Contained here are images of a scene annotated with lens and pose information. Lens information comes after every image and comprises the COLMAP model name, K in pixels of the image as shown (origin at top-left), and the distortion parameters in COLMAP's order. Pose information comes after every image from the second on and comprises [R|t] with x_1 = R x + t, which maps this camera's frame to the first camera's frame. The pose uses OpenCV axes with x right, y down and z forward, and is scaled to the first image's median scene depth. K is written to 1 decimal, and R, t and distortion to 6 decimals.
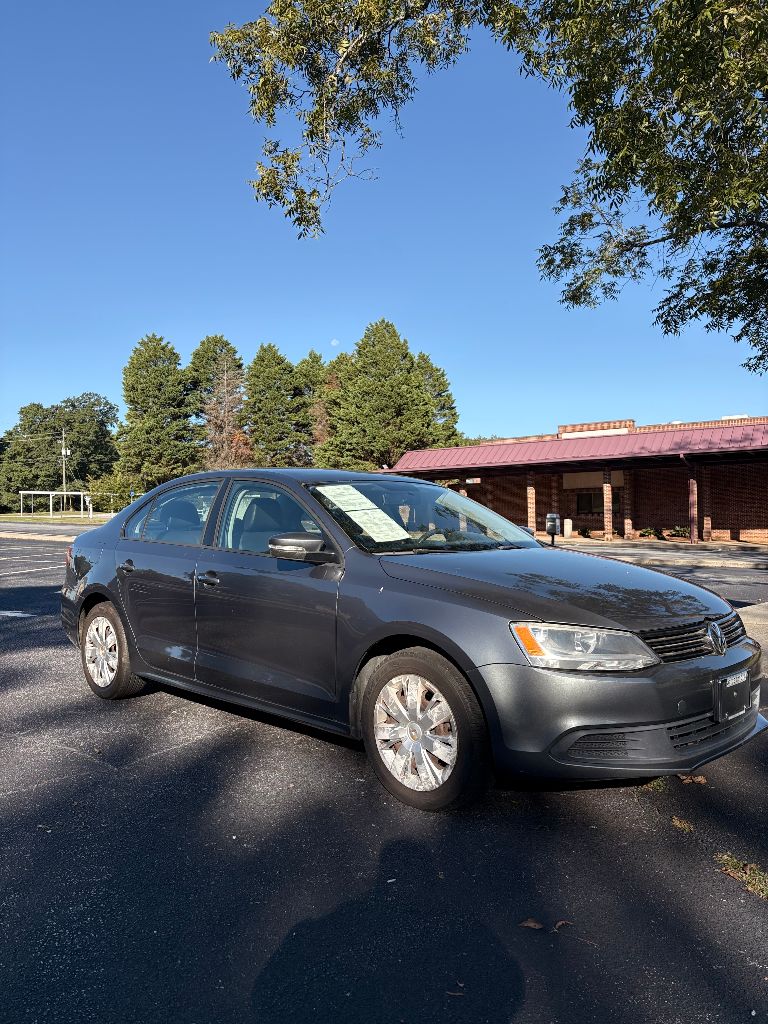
lens RADIAL K [[784.4, 0, 384.0], [0, 784.4, 512.0], [0, 0, 1]] dist [0.006878, -0.010513]
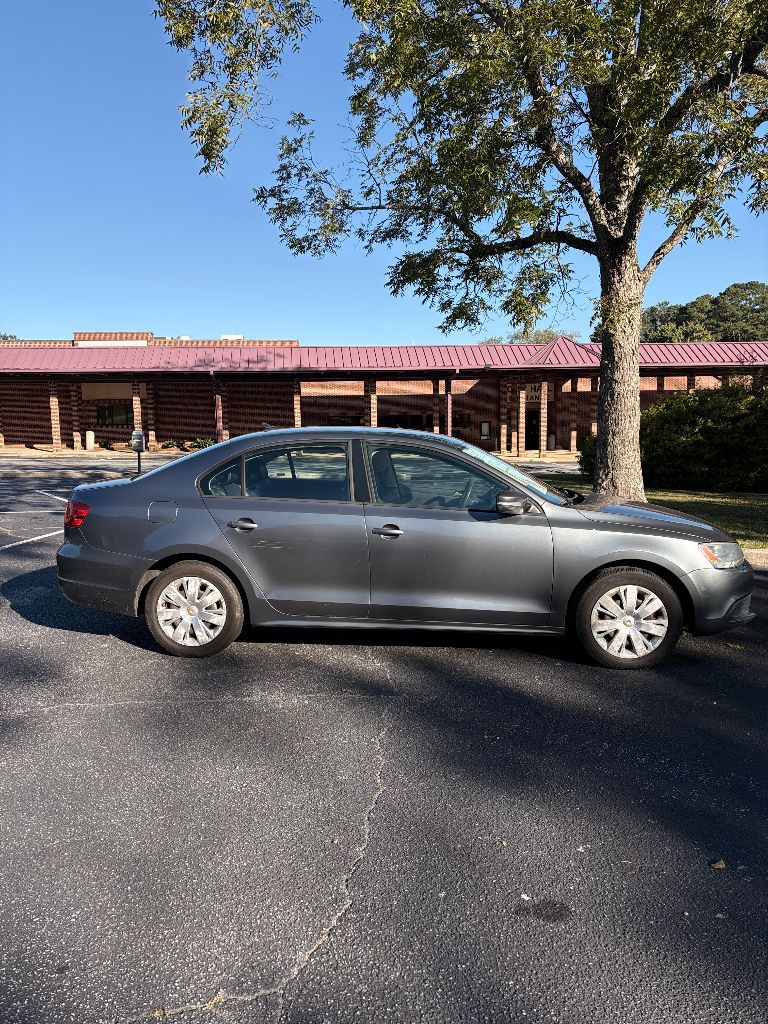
lens RADIAL K [[784.4, 0, 384.0], [0, 784.4, 512.0], [0, 0, 1]] dist [0.006878, -0.010513]
pose [[0.765241, -0.066435, 0.640306, -0.128900], [-0.011632, 0.993071, 0.116938, -0.010445], [-0.643639, -0.096934, 0.759166, 0.017051]]
